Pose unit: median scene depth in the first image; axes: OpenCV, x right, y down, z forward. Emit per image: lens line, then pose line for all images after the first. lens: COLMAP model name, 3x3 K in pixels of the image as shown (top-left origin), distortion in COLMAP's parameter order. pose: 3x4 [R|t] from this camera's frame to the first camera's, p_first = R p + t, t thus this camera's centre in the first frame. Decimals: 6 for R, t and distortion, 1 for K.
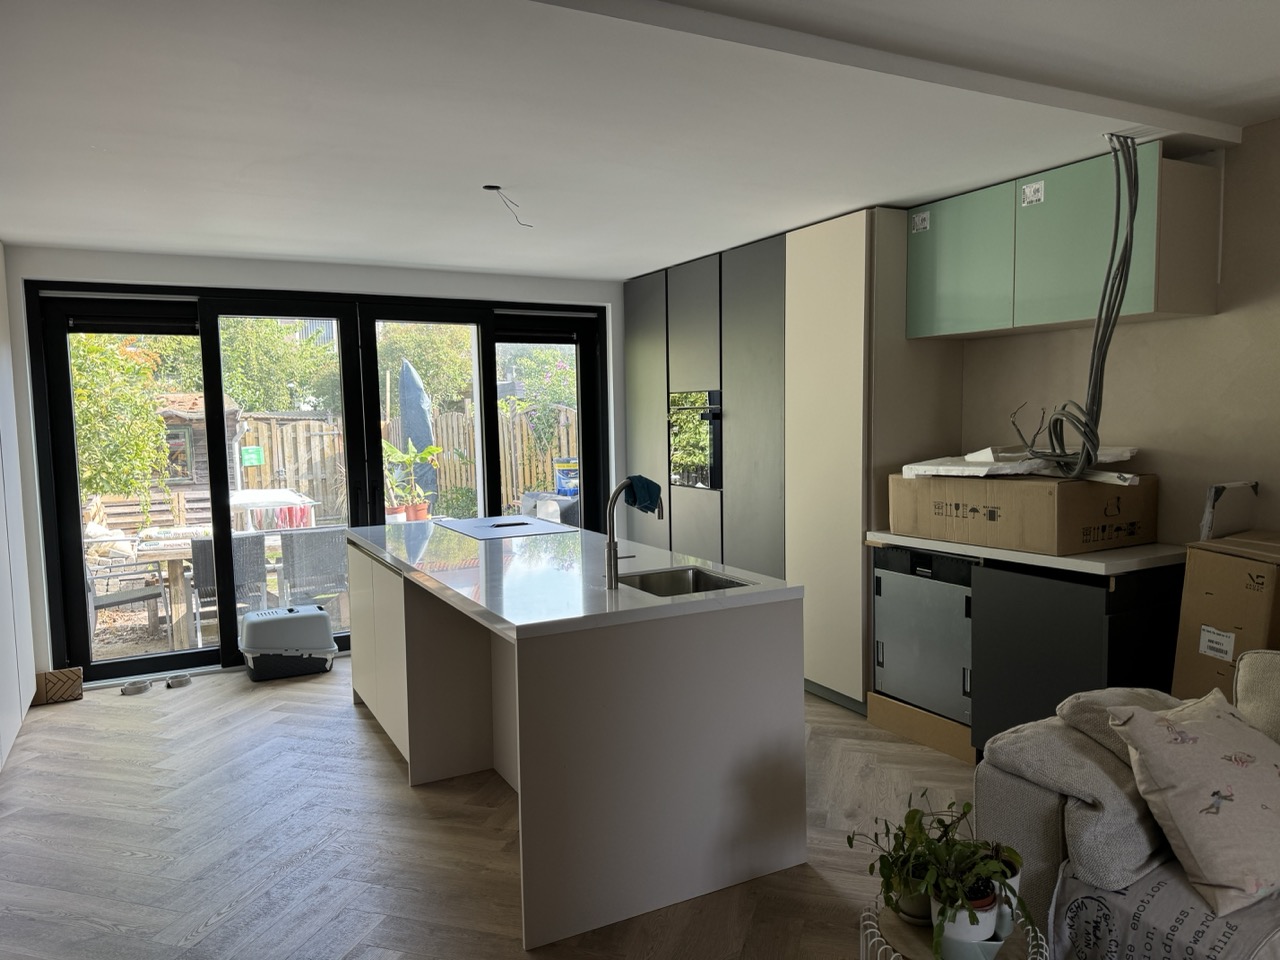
lens RADIAL K [[905.0, 0, 643.2], [0, 905.0, 486.0], [0, 0, 1]] dist [0.058599, -0.070429]
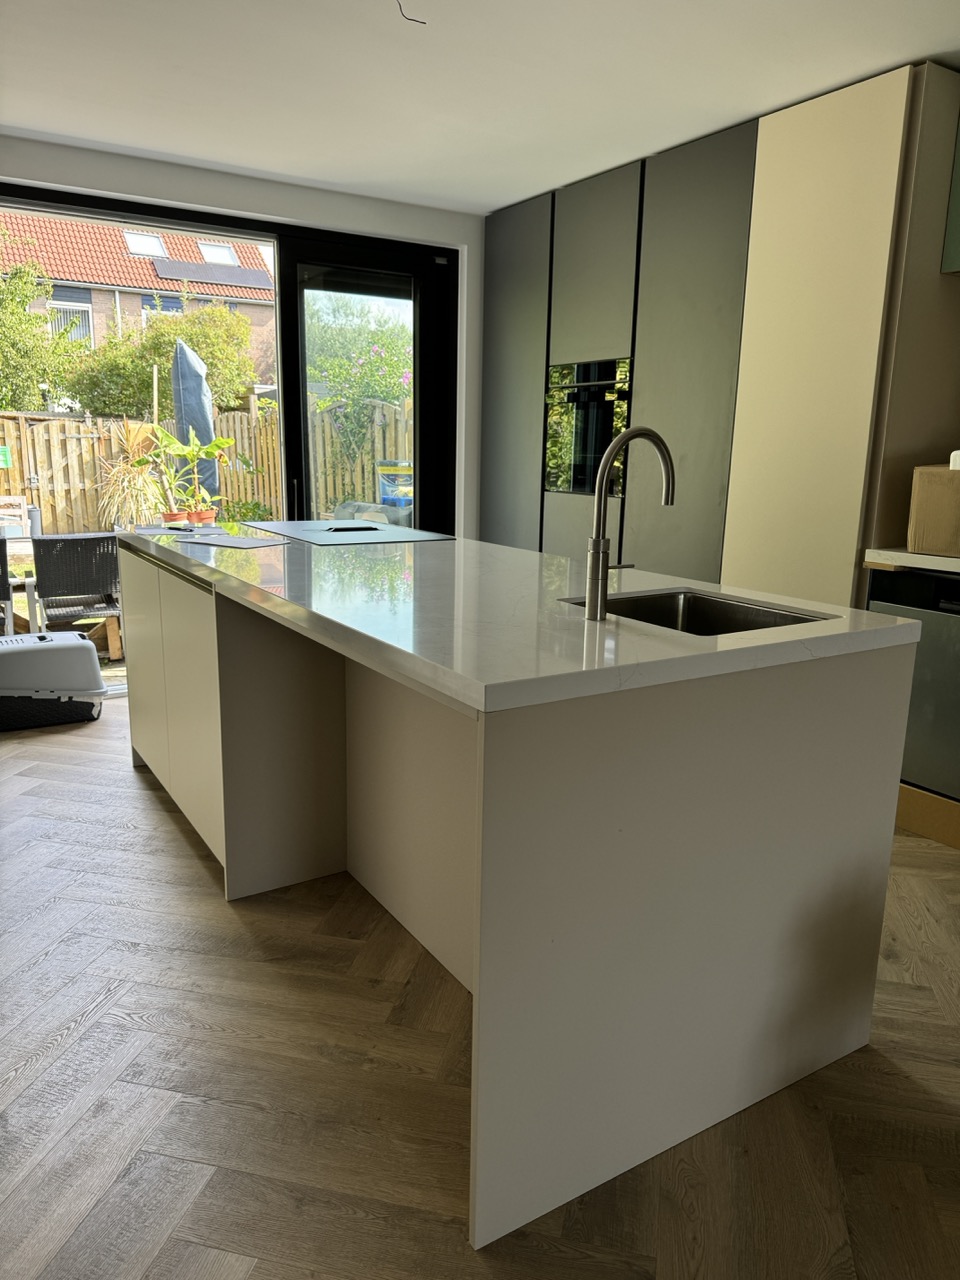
lens RADIAL K [[905.0, 0, 490.1], [0, 905.0, 637.8], [0, 0, 1]] dist [0.058599, -0.070429]
pose [[0.996413, 0.022822, 0.081486, -0.089489], [-0.032978, 0.991538, 0.125559, 0.032980], [-0.077931, -0.127796, 0.988734, 0.252860]]
